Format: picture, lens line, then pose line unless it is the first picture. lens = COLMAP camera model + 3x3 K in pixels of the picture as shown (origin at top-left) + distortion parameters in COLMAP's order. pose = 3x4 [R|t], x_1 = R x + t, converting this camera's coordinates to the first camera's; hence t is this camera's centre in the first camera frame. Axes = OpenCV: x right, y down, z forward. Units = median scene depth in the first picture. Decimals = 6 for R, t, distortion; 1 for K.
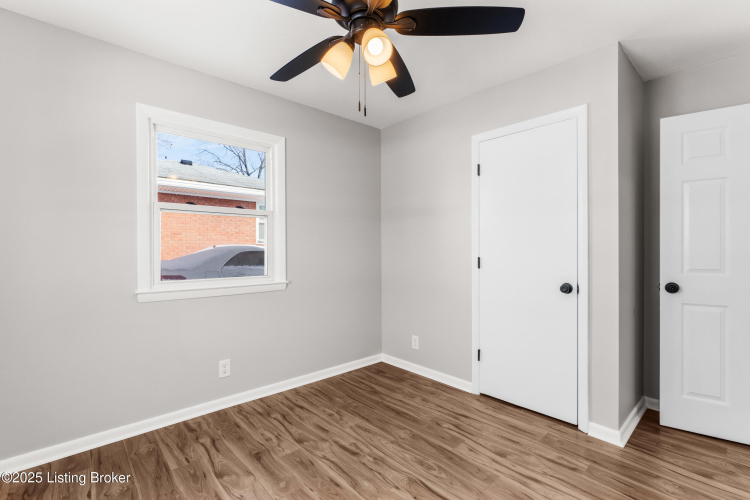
lens RADIAL K [[341.1, 0, 374.2], [0, 341.1, 248.4], [0, 0, 1]] dist [-0.002815, 0.000172]
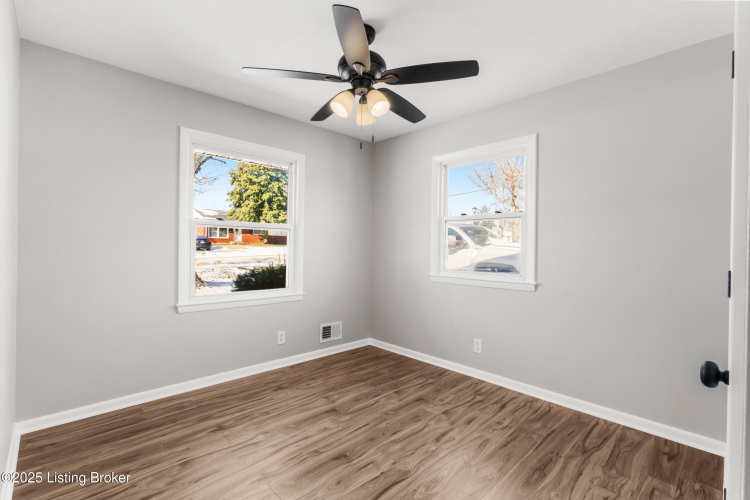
lens RADIAL K [[341.1, 0, 374.2], [0, 341.1, 248.4], [0, 0, 1]] dist [-0.002815, 0.000172]
pose [[0.021930, 0.003623, -0.999753, 0.810052], [-0.008029, 0.999962, 0.003448, 0.000402], [0.999727, 0.007951, 0.021959, 0.624278]]
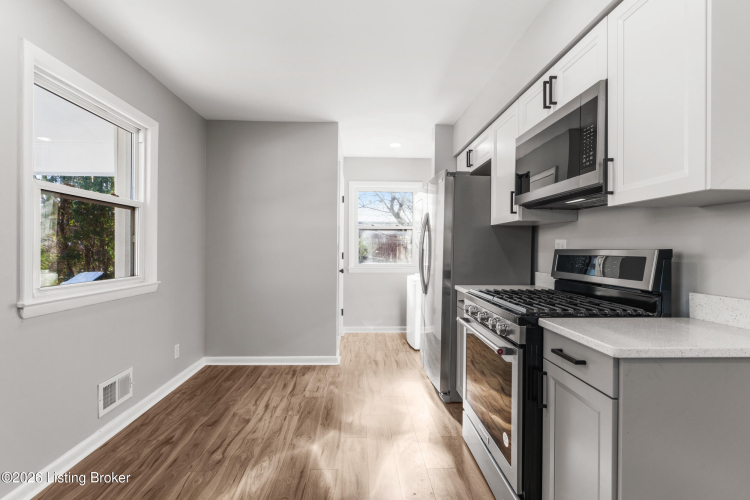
lens RADIAL K [[341.1, 0, 374.2], [0, 341.1, 248.4], [0, 0, 1]] dist [-0.002815, 0.000172]
pose [[-0.770726, -0.002669, 0.637161, -1.210044], [-0.003474, 0.999994, -0.000013, 0.002115], [-0.637157, -0.002224, -0.770731, 1.238264]]
